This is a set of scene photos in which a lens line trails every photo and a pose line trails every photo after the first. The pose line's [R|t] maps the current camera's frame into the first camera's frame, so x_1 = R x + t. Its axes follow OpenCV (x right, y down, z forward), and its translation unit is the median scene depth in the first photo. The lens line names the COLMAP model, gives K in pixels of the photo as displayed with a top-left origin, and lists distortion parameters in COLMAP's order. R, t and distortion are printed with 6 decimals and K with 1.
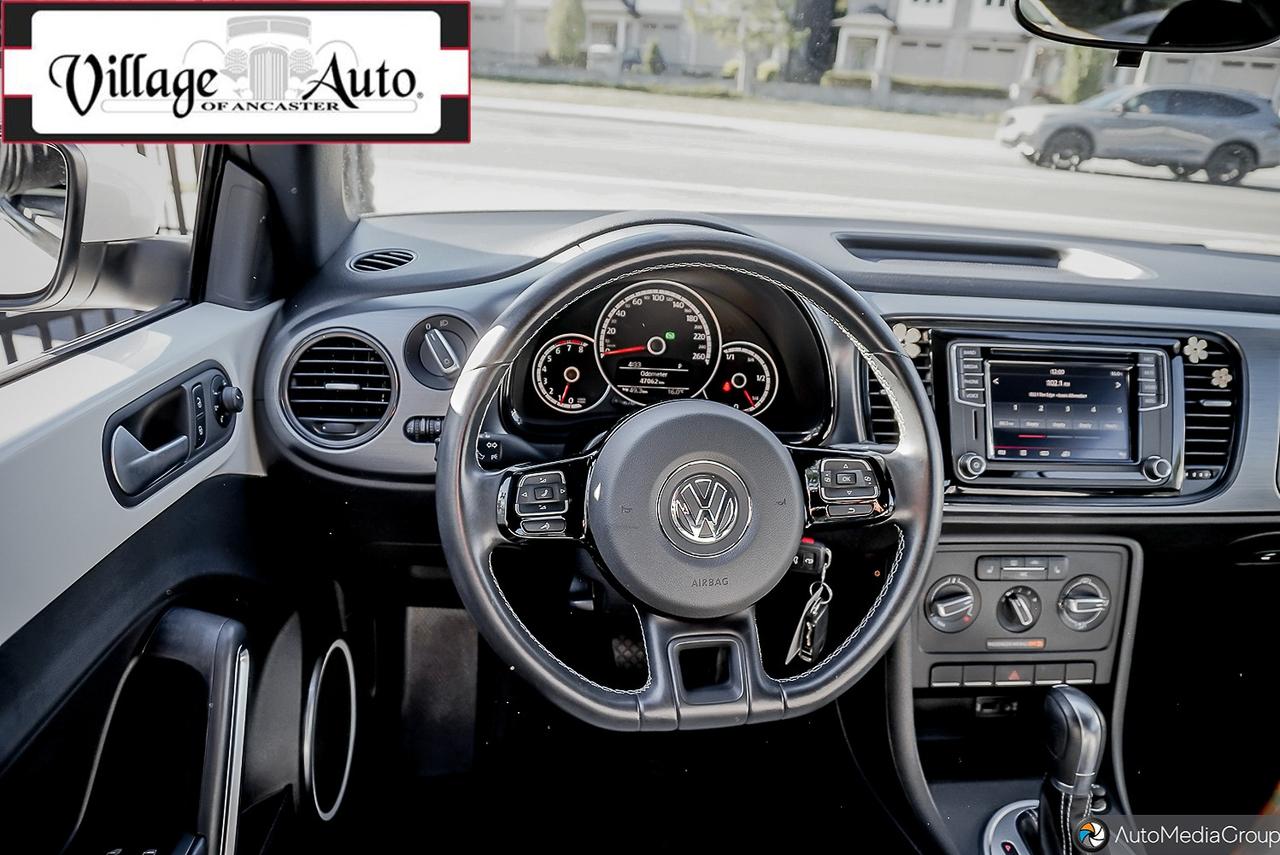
lens RADIAL K [[872.4, 0, 640.0], [0, 872.4, 427.5], [0, 0, 1]] dist [-0.020776, 0.006095]
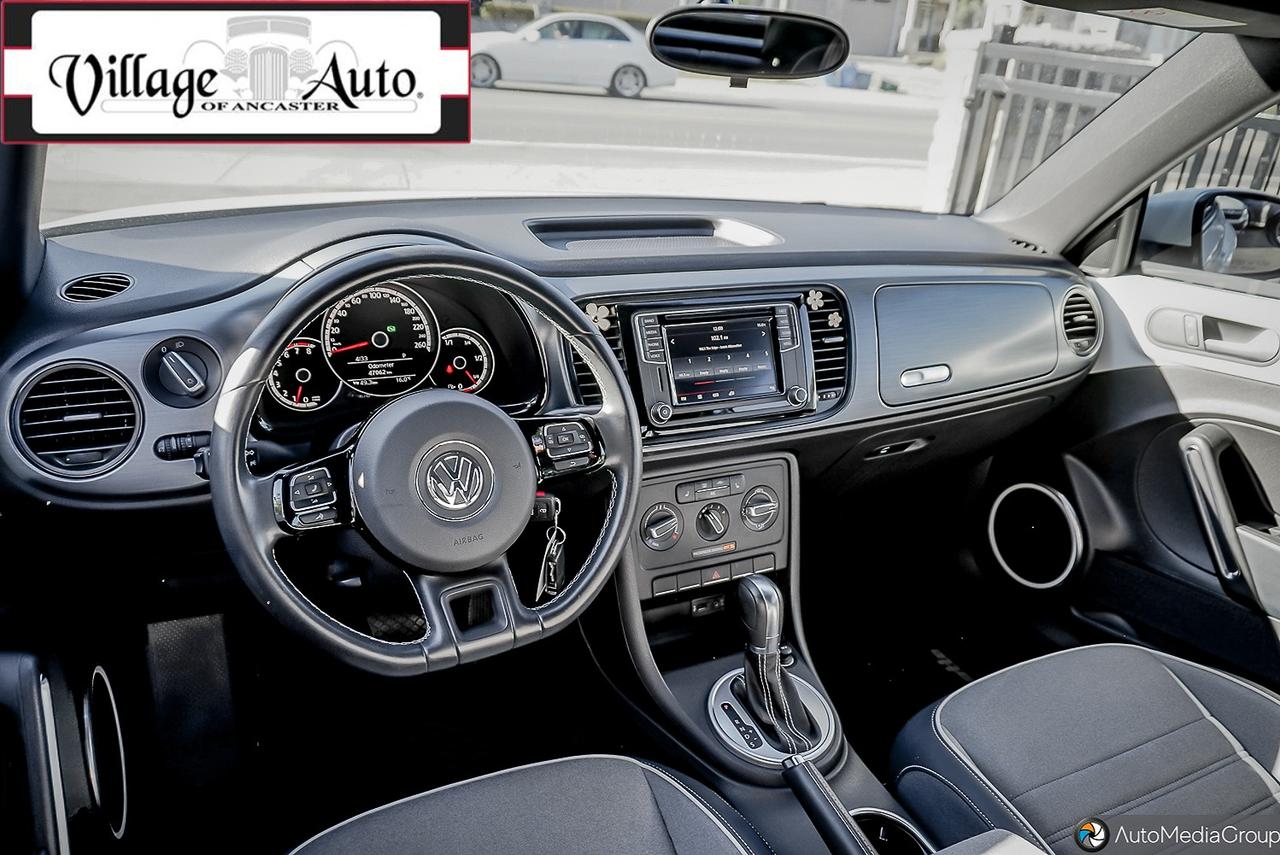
lens RADIAL K [[909.9, 0, 640.0], [0, 909.9, 427.5], [0, 0, 1]] dist [-0.060118, 0.003001]
pose [[0.938876, -0.136605, 0.315993, -0.054178], [0.121550, 0.990323, 0.066973, -0.024026], [-0.322084, -0.024471, 0.946395, -0.197577]]
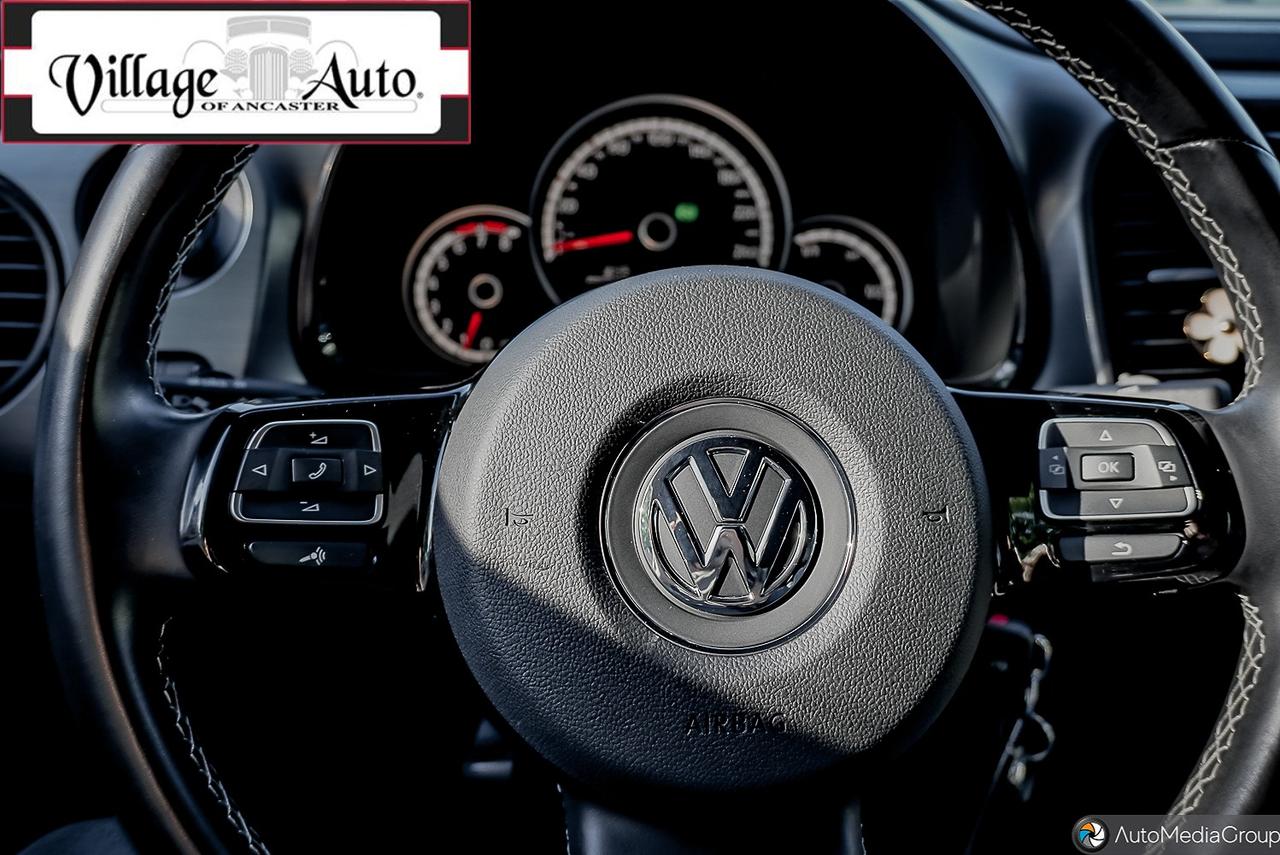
lens RADIAL K [[1238.1, 0, 640.0], [0, 1238.1, 427.5], [0, 0, 1]] dist [0.006289, 0.000940]
pose [[0.998091, -0.028059, -0.055026, 0.049325], [0.024030, 0.997075, -0.072553, 0.075742], [0.056900, 0.071092, 0.995845, 0.347154]]
